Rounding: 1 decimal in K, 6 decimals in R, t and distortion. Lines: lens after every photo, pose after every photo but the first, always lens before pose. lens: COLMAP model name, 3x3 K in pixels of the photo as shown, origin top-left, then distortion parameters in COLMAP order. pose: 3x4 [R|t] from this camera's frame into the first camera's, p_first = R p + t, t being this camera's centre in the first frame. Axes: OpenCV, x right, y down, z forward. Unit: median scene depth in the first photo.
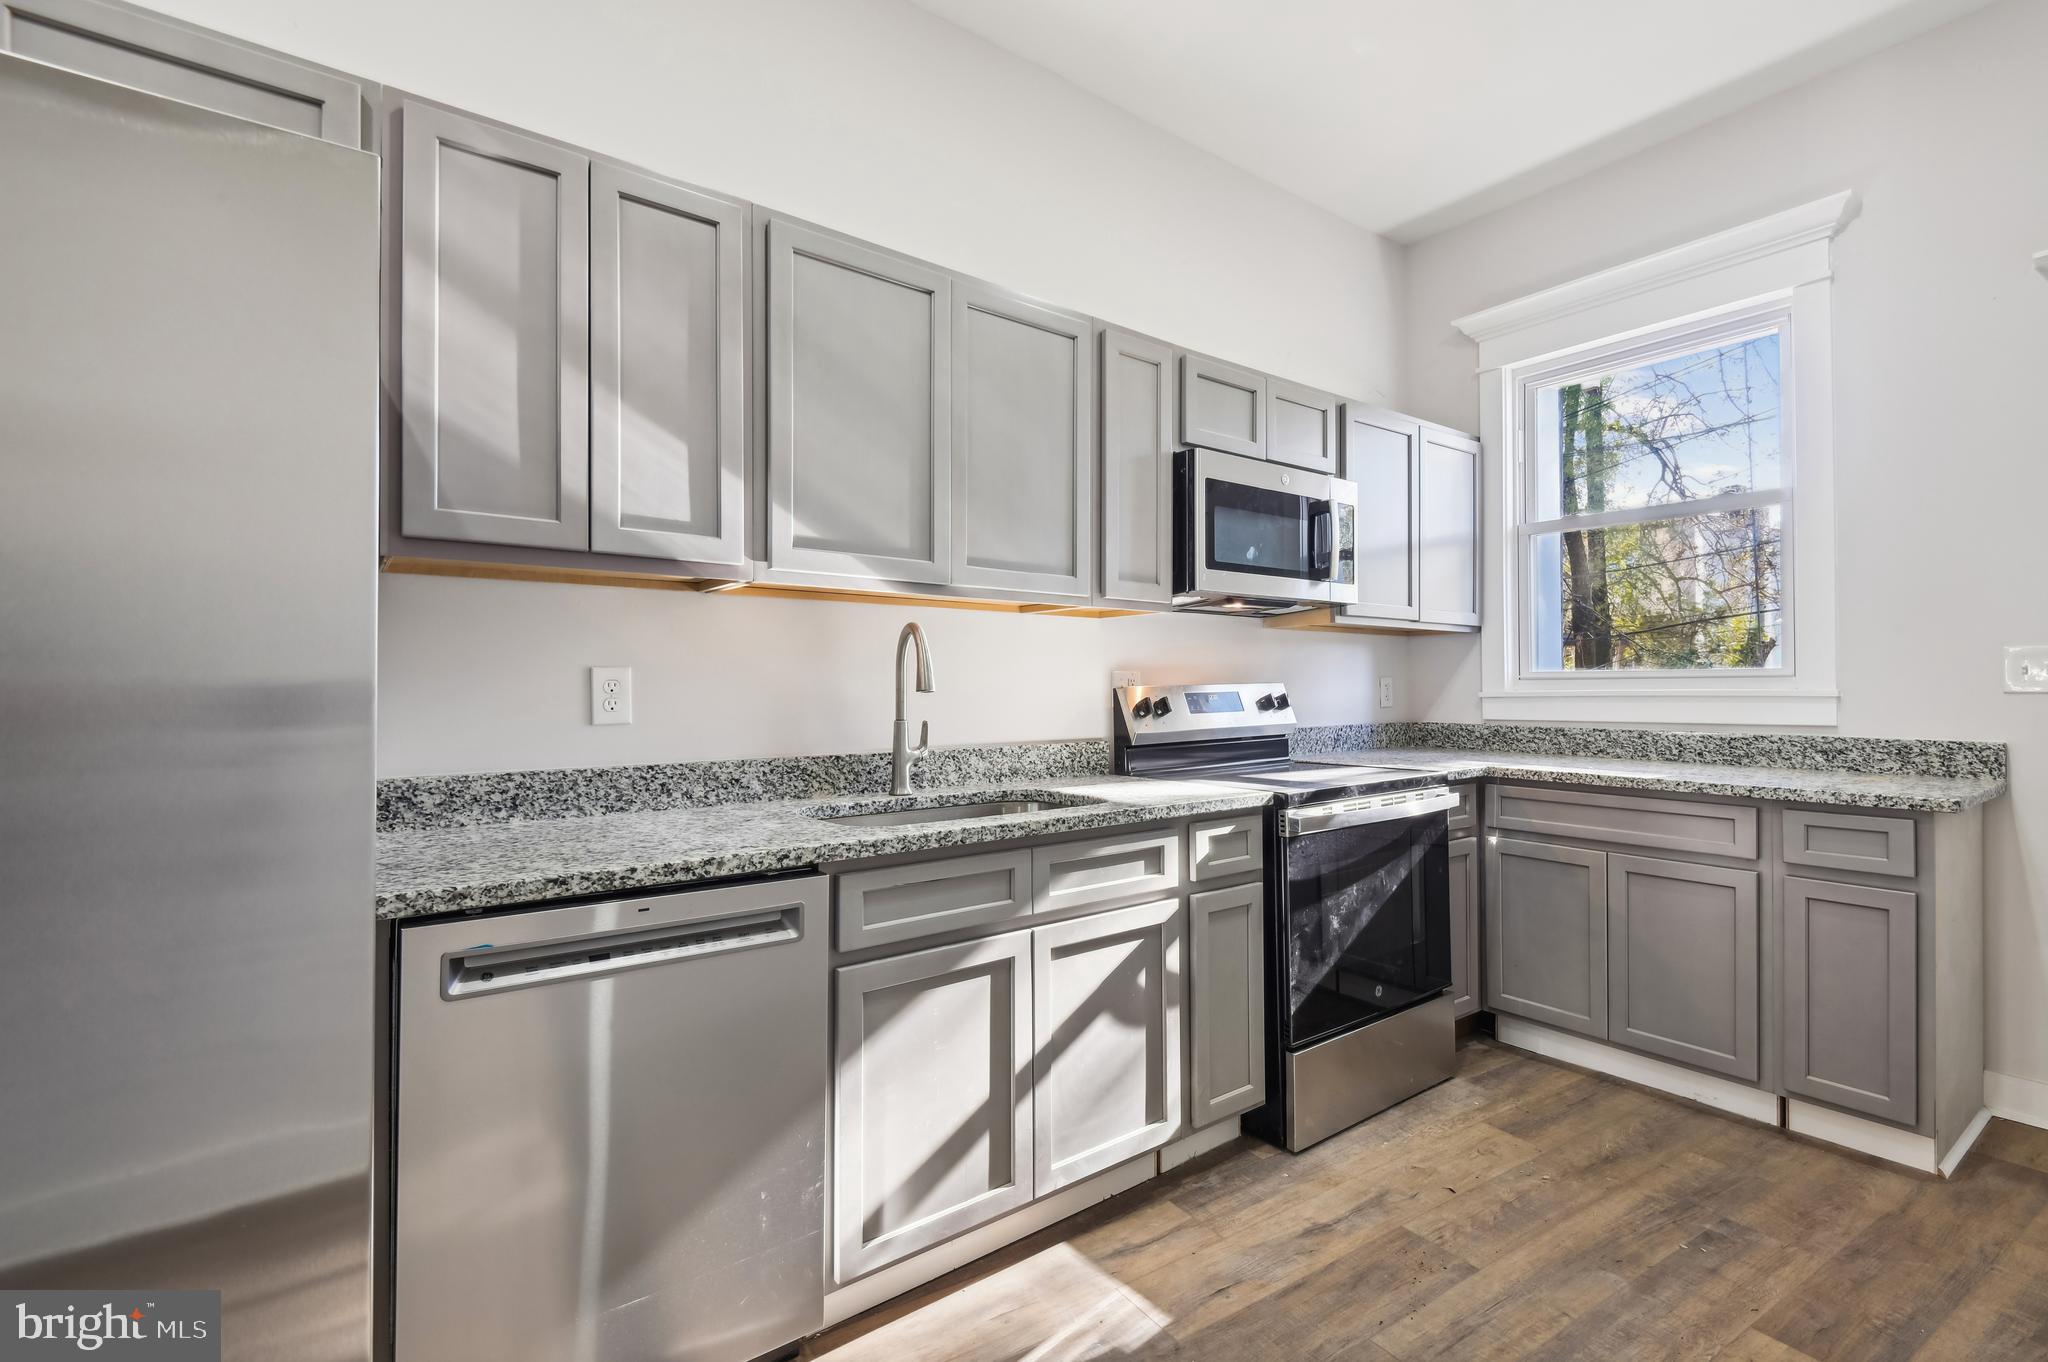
lens RADIAL K [[937.8, 0, 1023.1], [0, 937.8, 673.5], [0, 0, 1]] dist [0.014071, -0.008755]
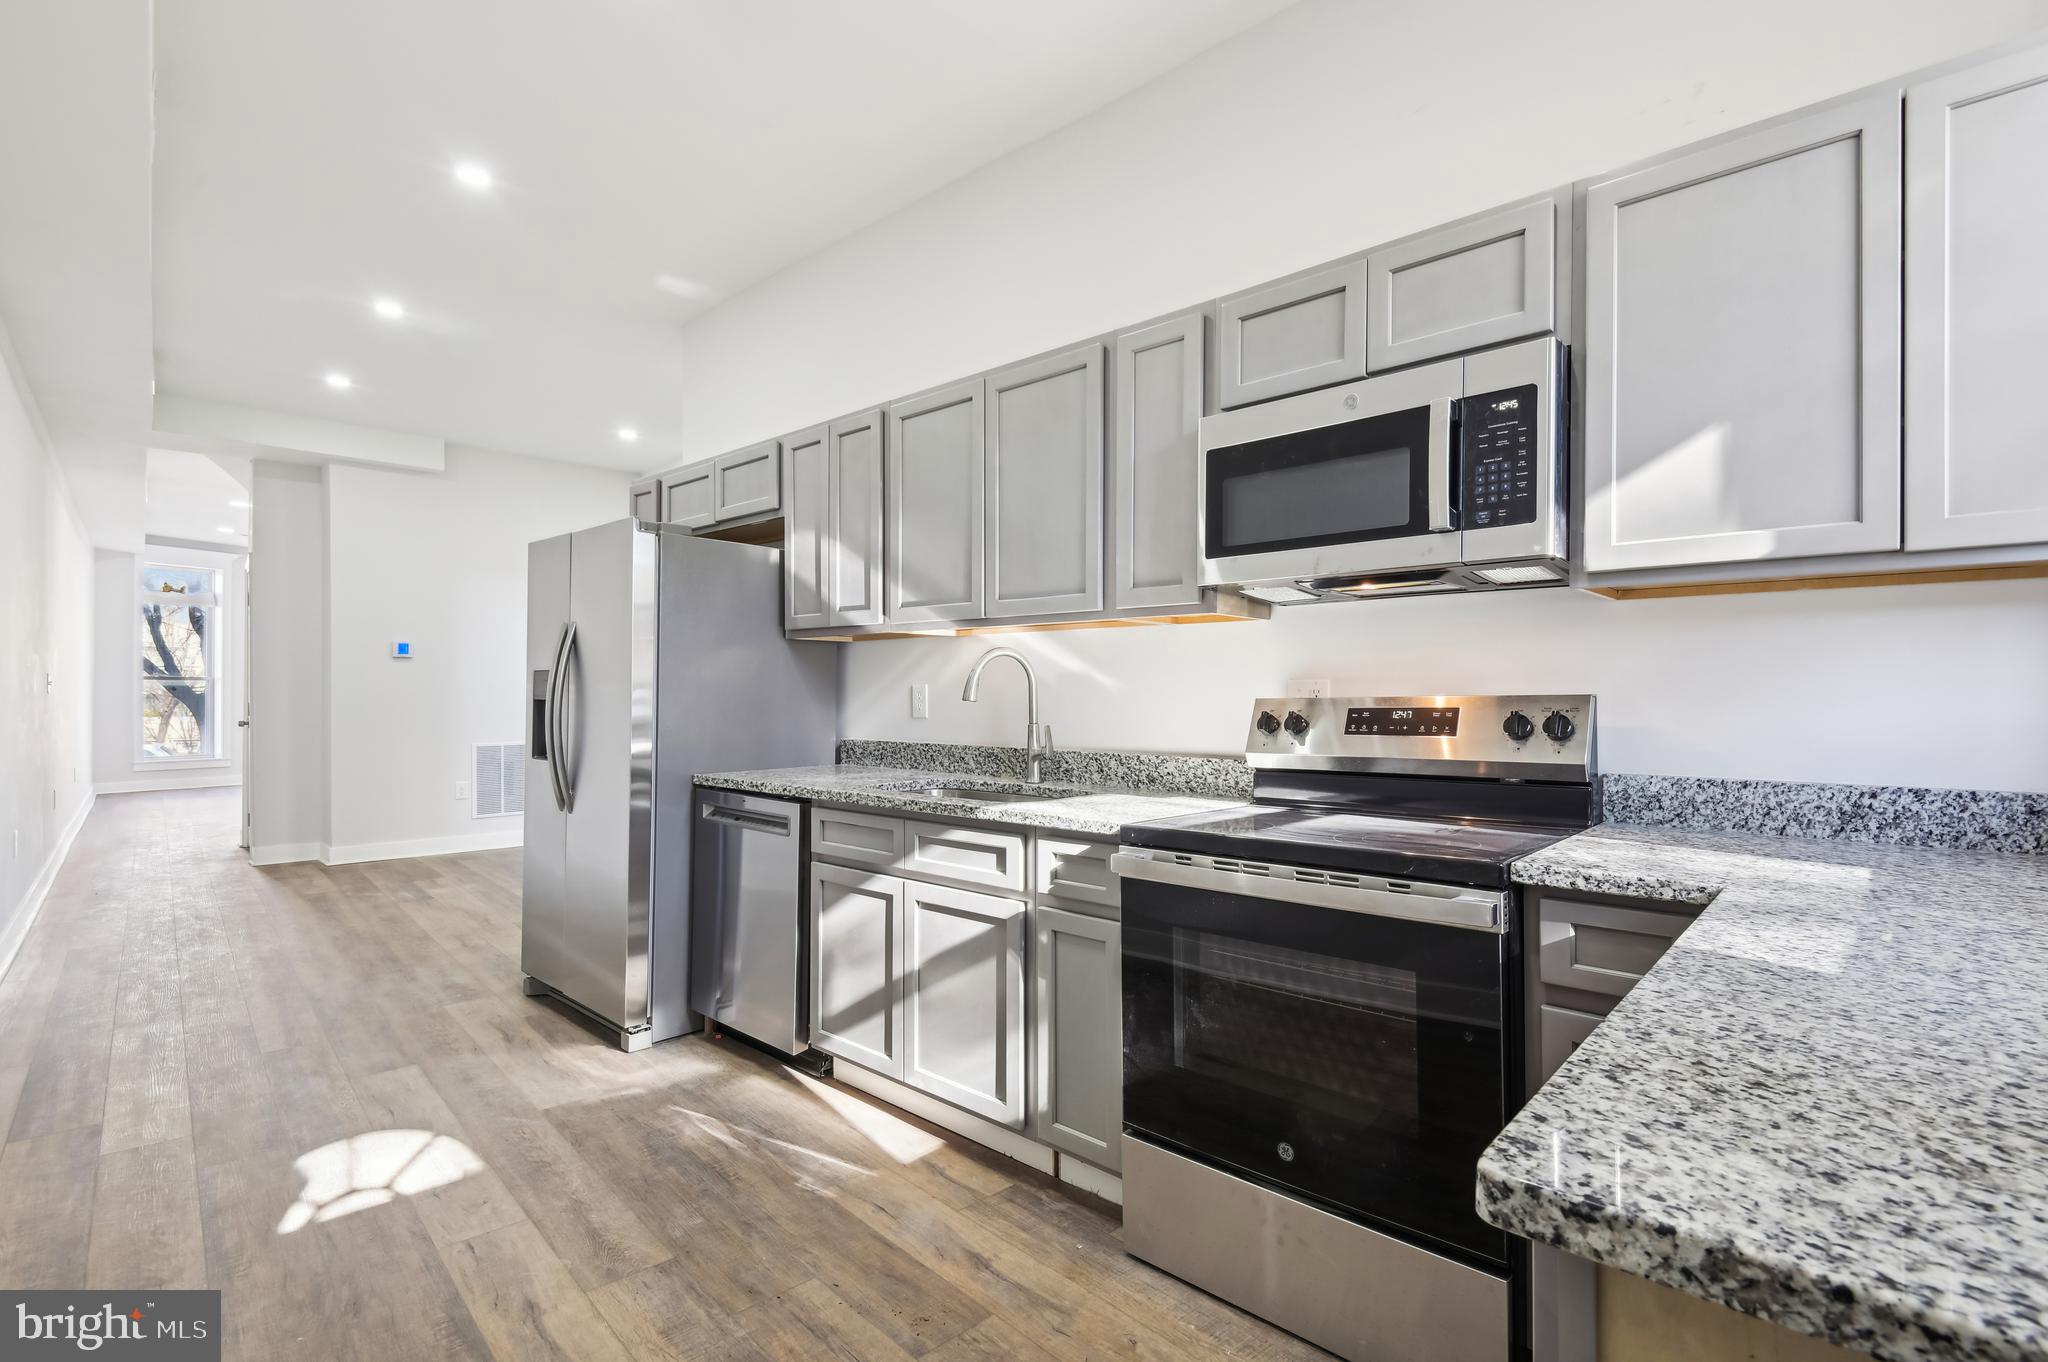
lens RADIAL K [[940.4, 0, 1023.3], [0, 940.4, 687.7], [0, 0, 1]] dist [0.031158, -0.024772]
pose [[0.173922, -0.002737, -0.984756, 1.130647], [0.013284, 0.999912, -0.000433, 0.001473], [0.984670, -0.013006, 0.173943, 0.778475]]
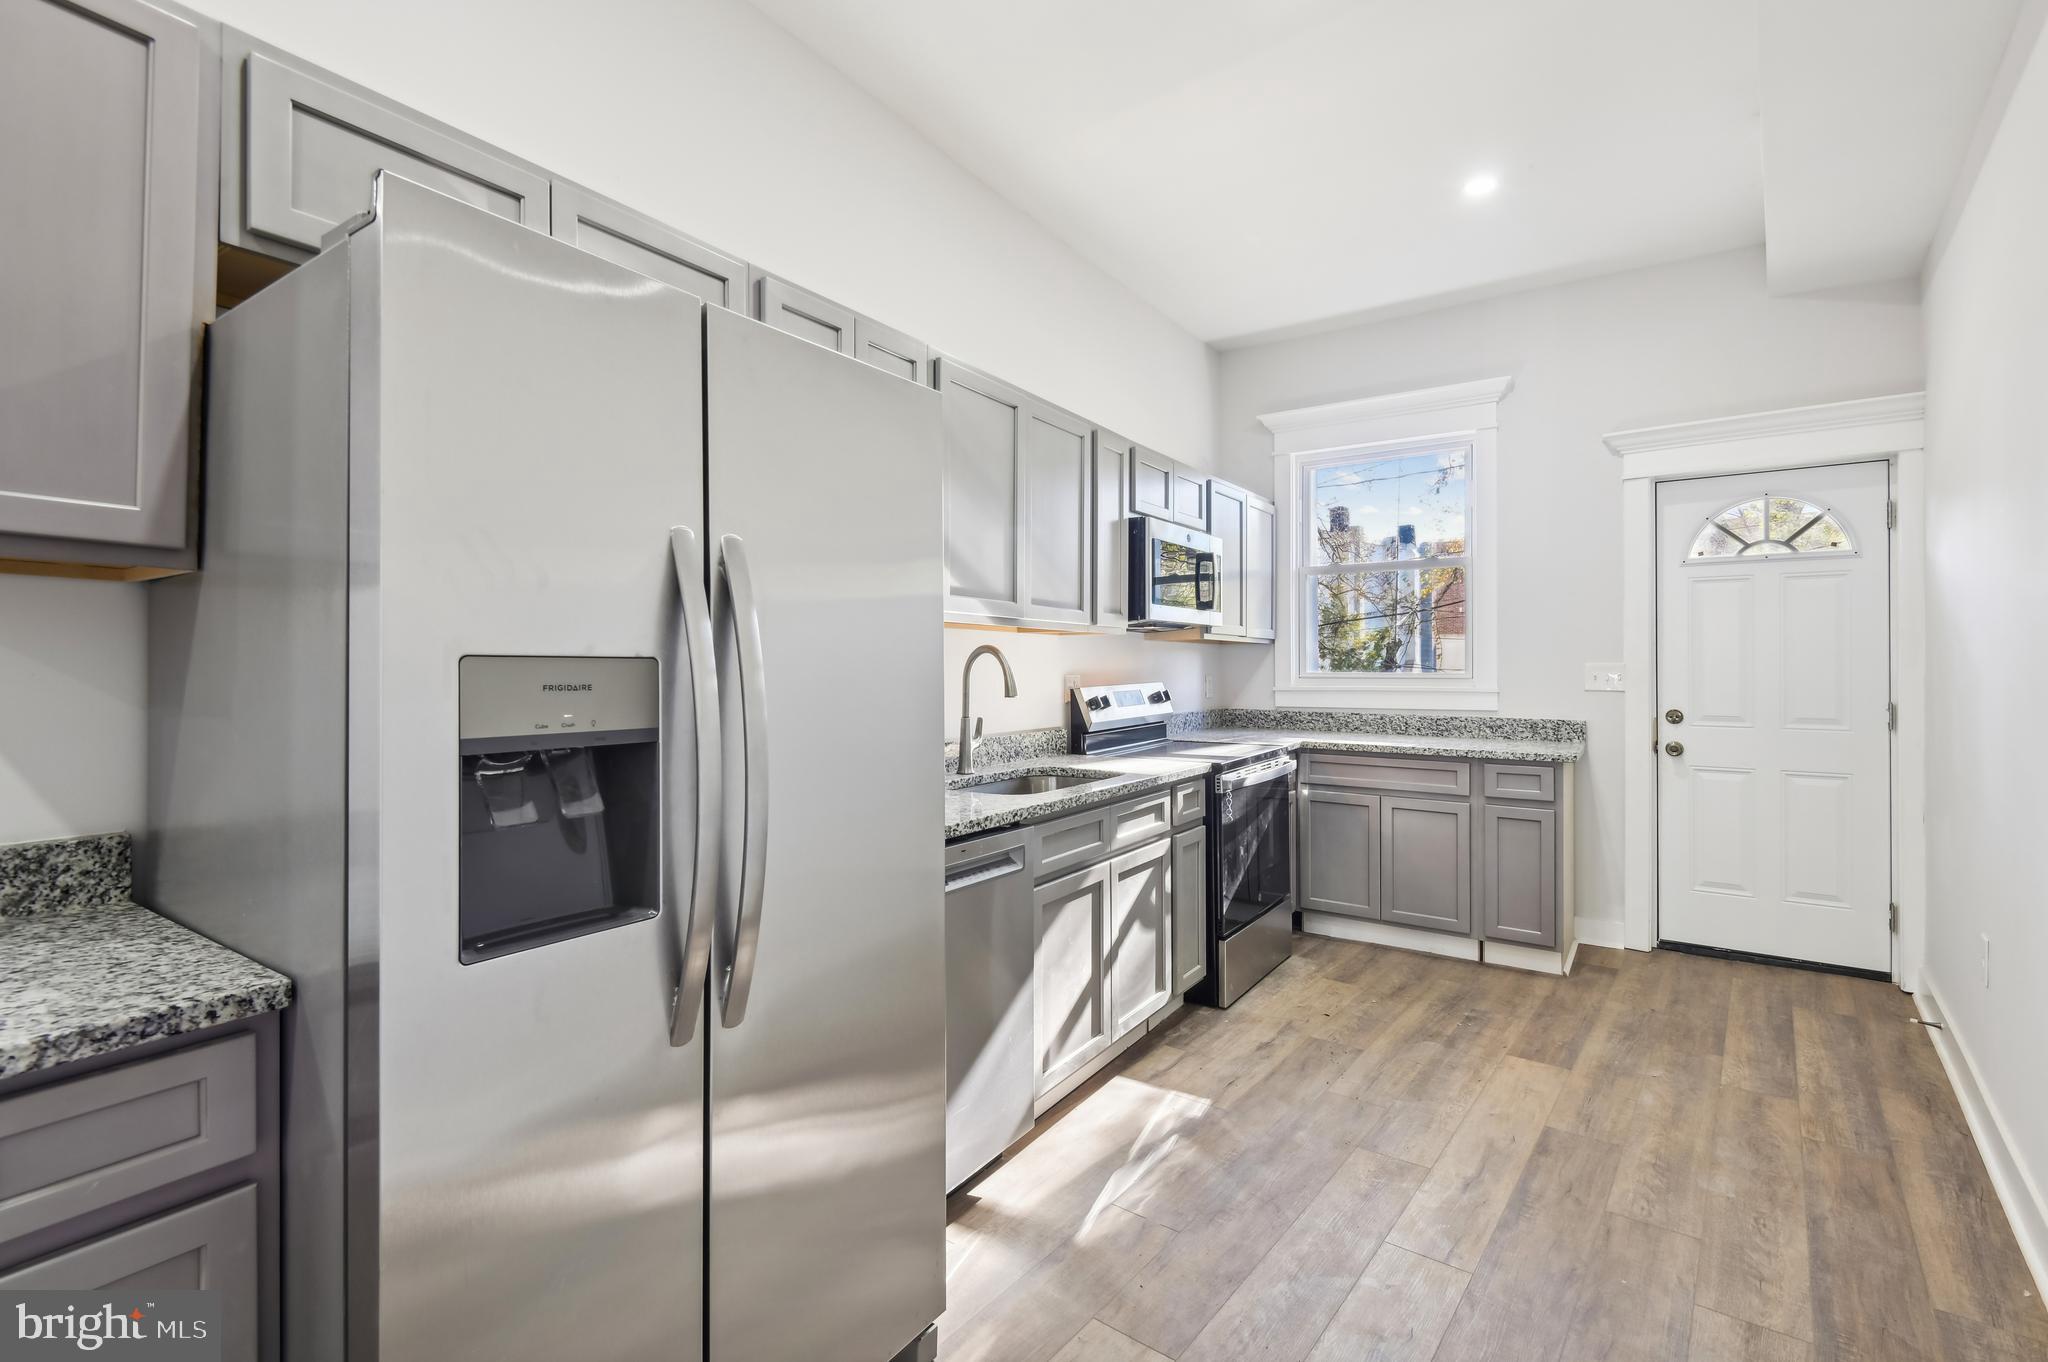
lens RADIAL K [[926.1, 0, 1010.4], [0, 926.1, 657.0], [0, 0, 1]] dist [0.026296, -0.035058]
pose [[0.948438, 0.005322, 0.316918, -0.498590], [-0.006550, 0.999975, 0.002810, -0.040664], [-0.316895, -0.004741, 0.948449, -0.269747]]
